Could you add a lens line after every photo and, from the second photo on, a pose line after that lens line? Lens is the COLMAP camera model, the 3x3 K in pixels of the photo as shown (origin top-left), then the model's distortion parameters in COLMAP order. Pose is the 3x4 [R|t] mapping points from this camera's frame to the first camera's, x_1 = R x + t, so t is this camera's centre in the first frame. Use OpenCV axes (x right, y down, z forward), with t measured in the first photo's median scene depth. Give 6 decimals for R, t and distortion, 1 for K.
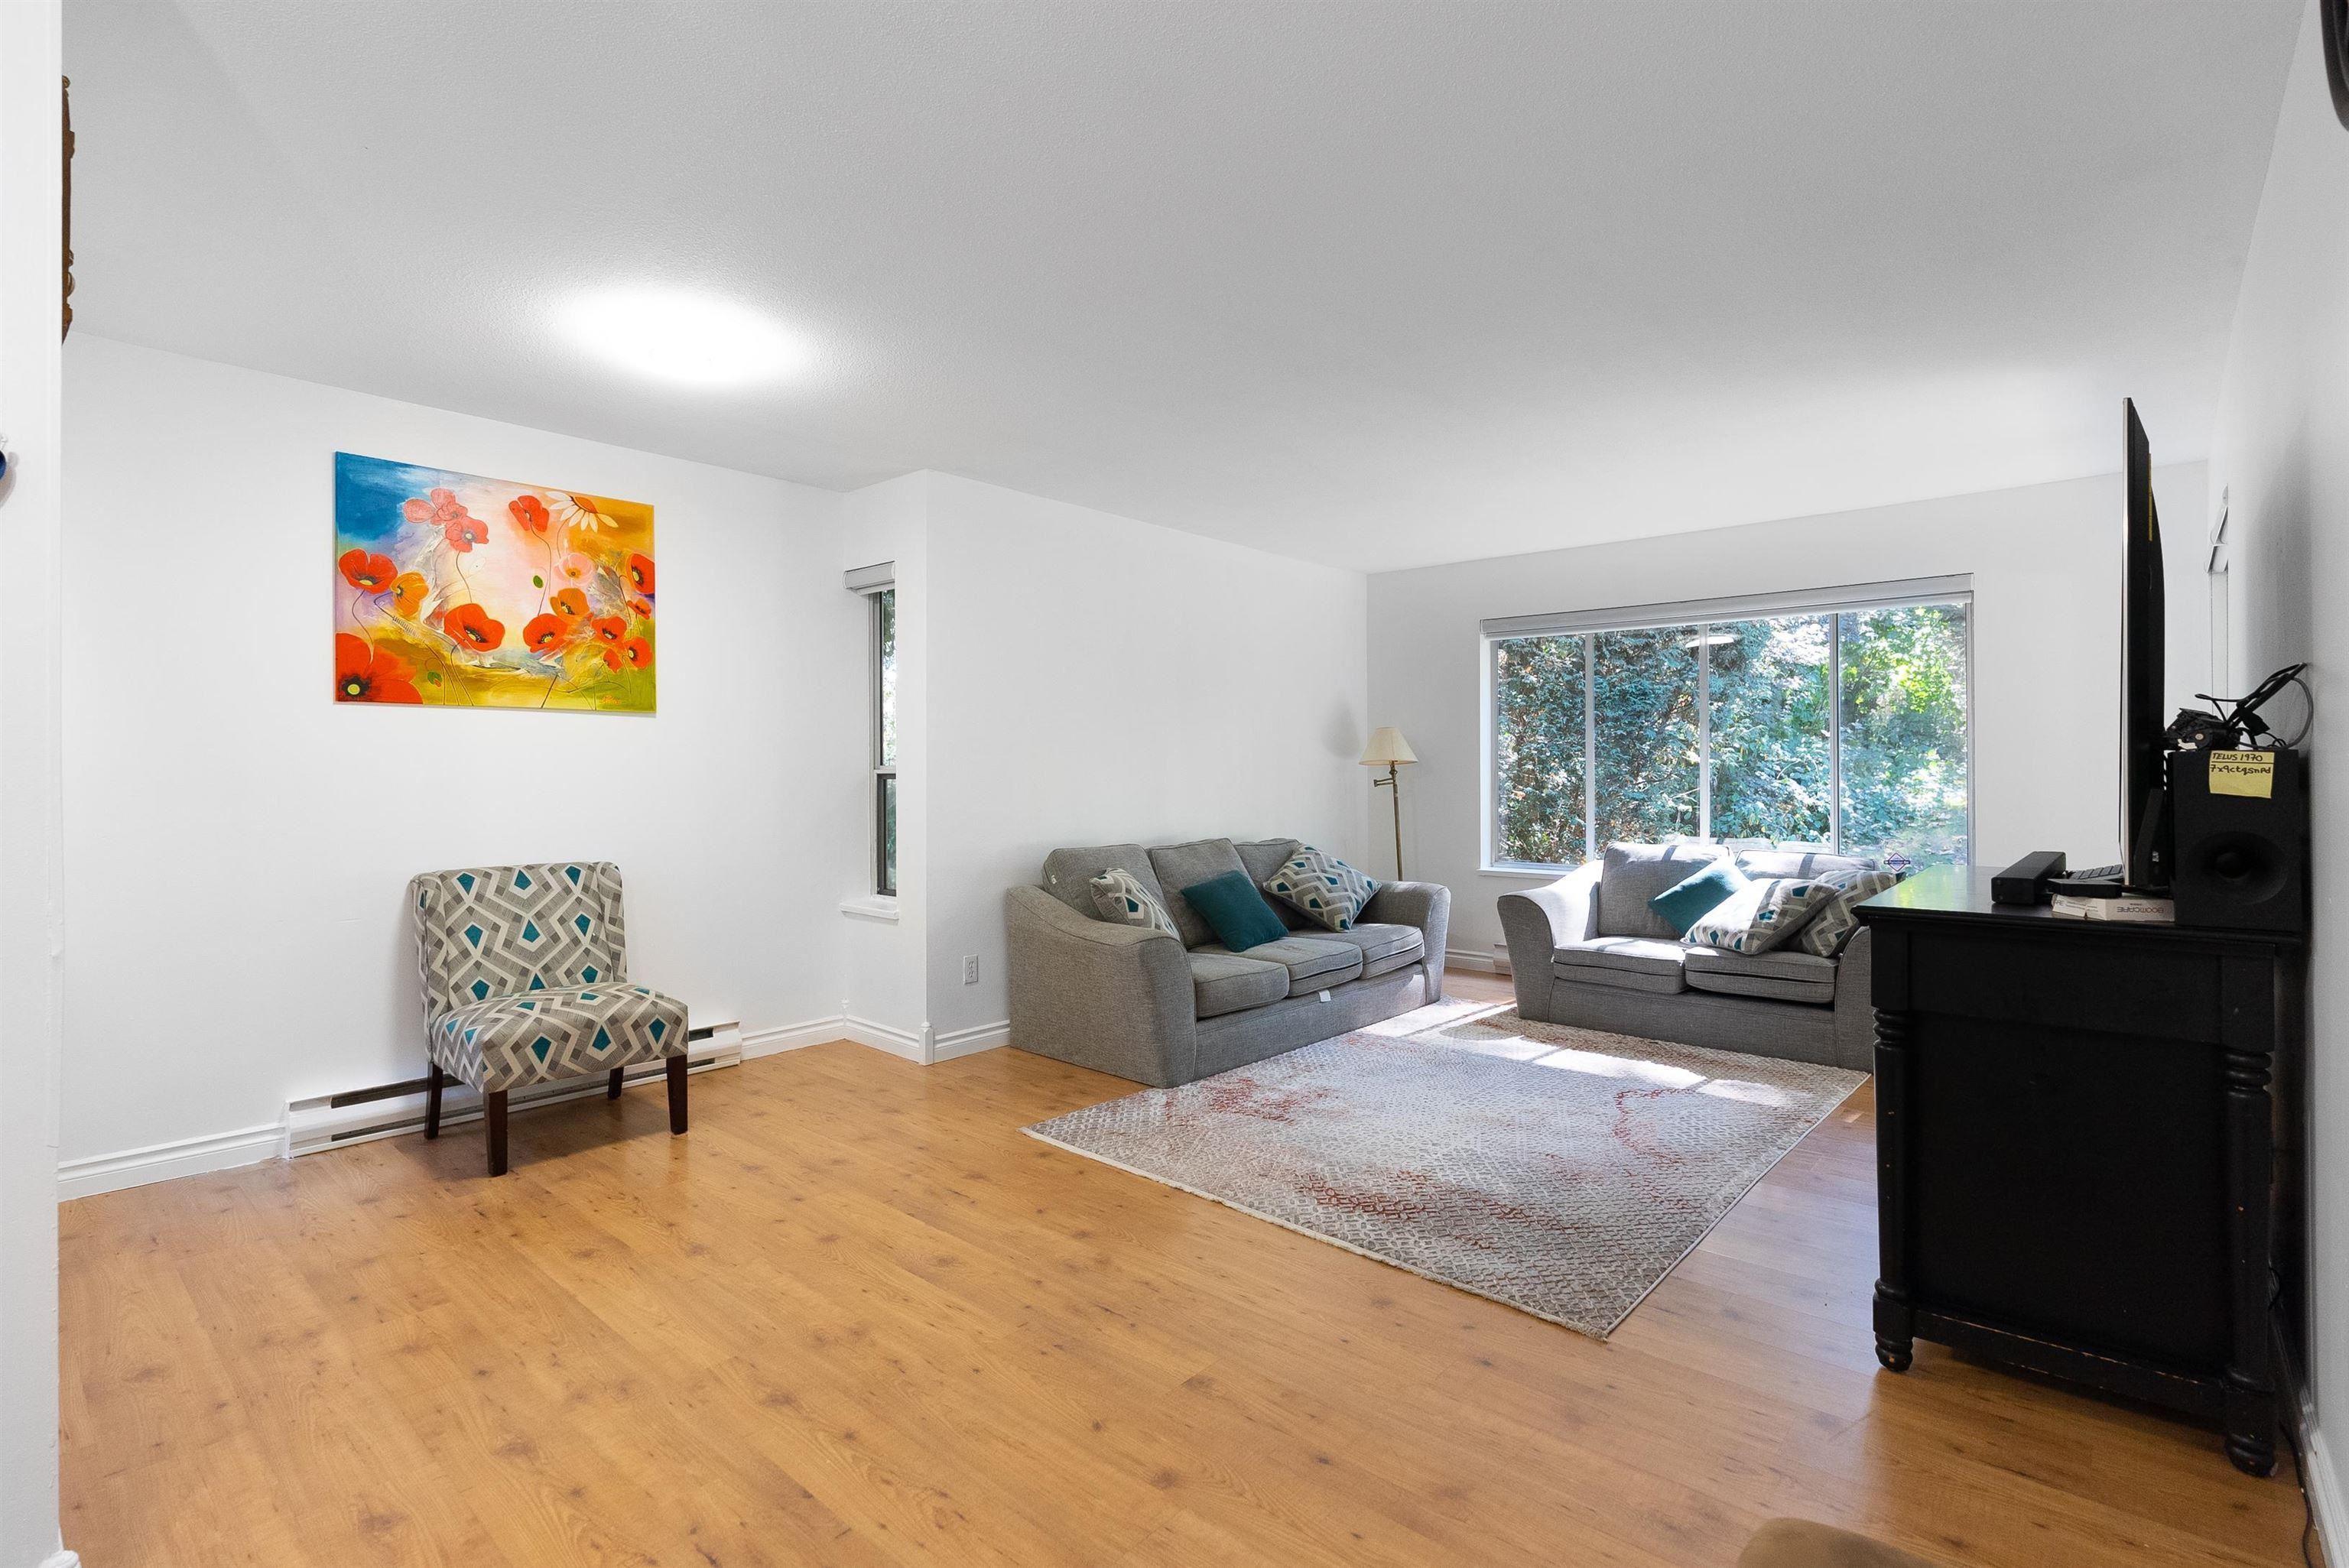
lens RADIAL K [[1089.5, 0, 1191.8], [0, 1089.5, 783.6], [0, 0, 1]] dist [-0.011985, 0.003170]
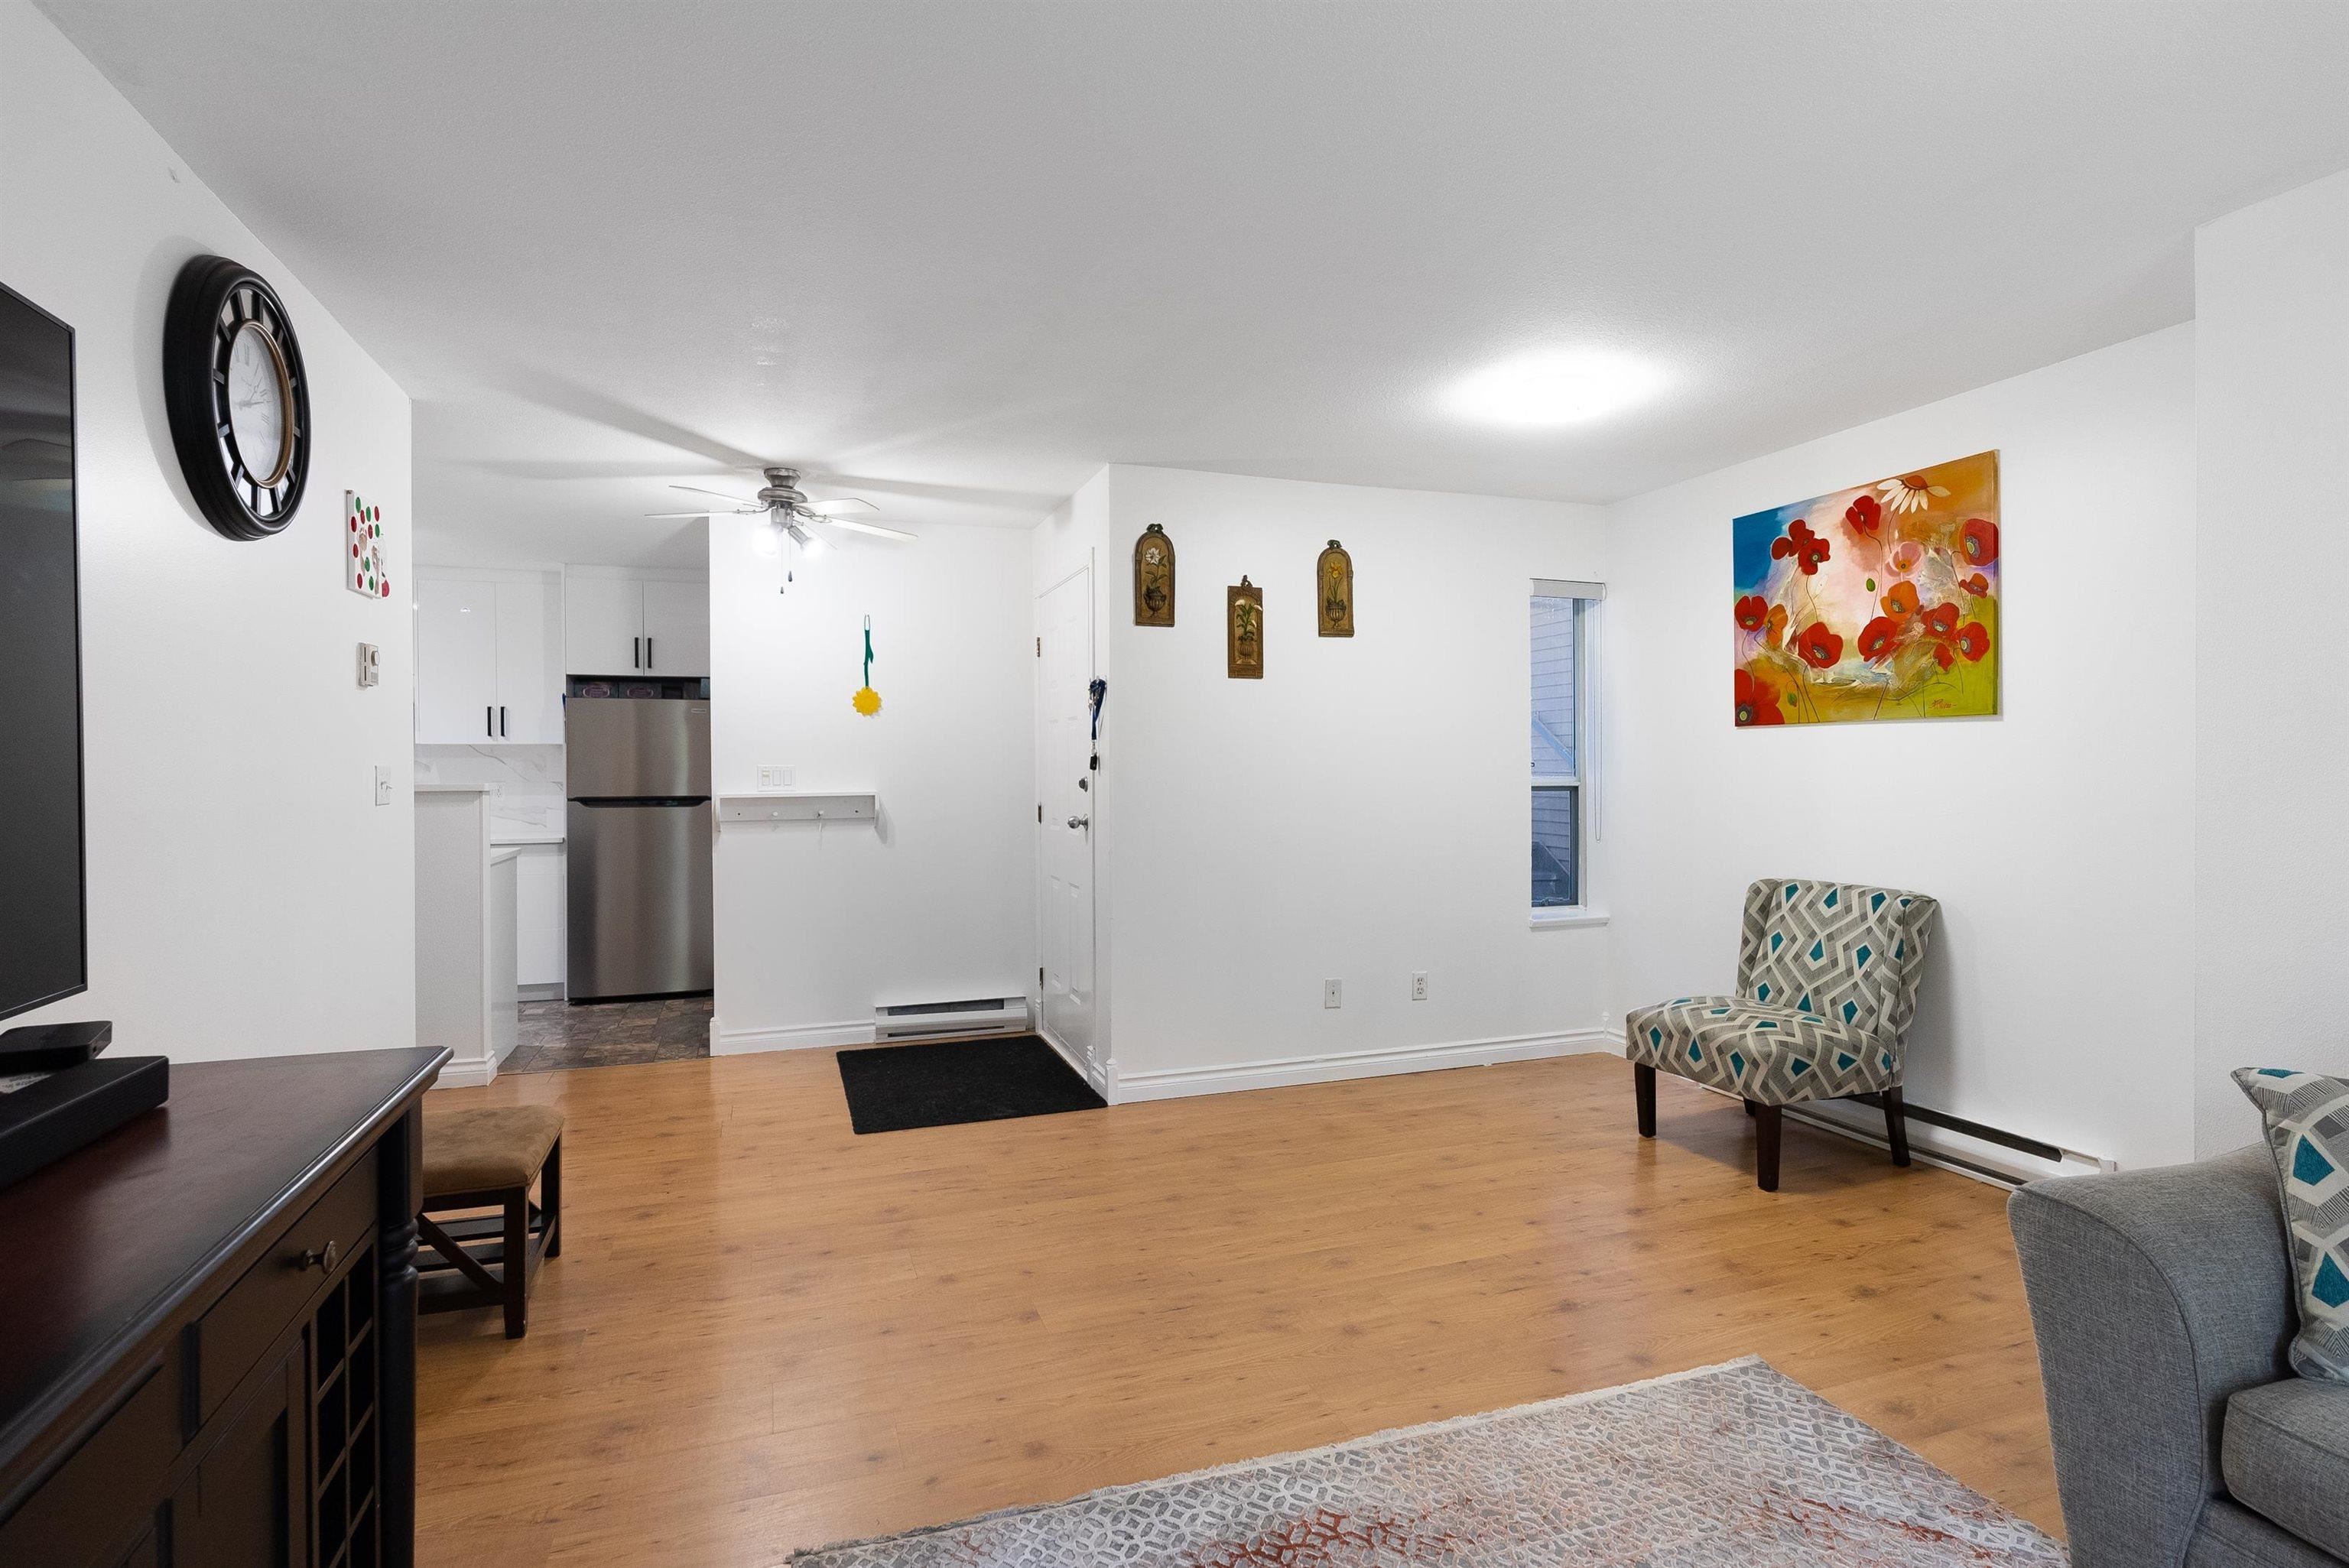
lens RADIAL K [[1143.9, 0, 1166.3], [0, 1143.9, 782.6], [0, 0, 1]] dist [-0.005963, -0.000812]
pose [[-0.493806, 0.013124, -0.869473, 0.570259], [-0.006157, 0.999808, 0.018588, -0.030686], [0.869550, 0.014532, -0.493631, 0.982537]]
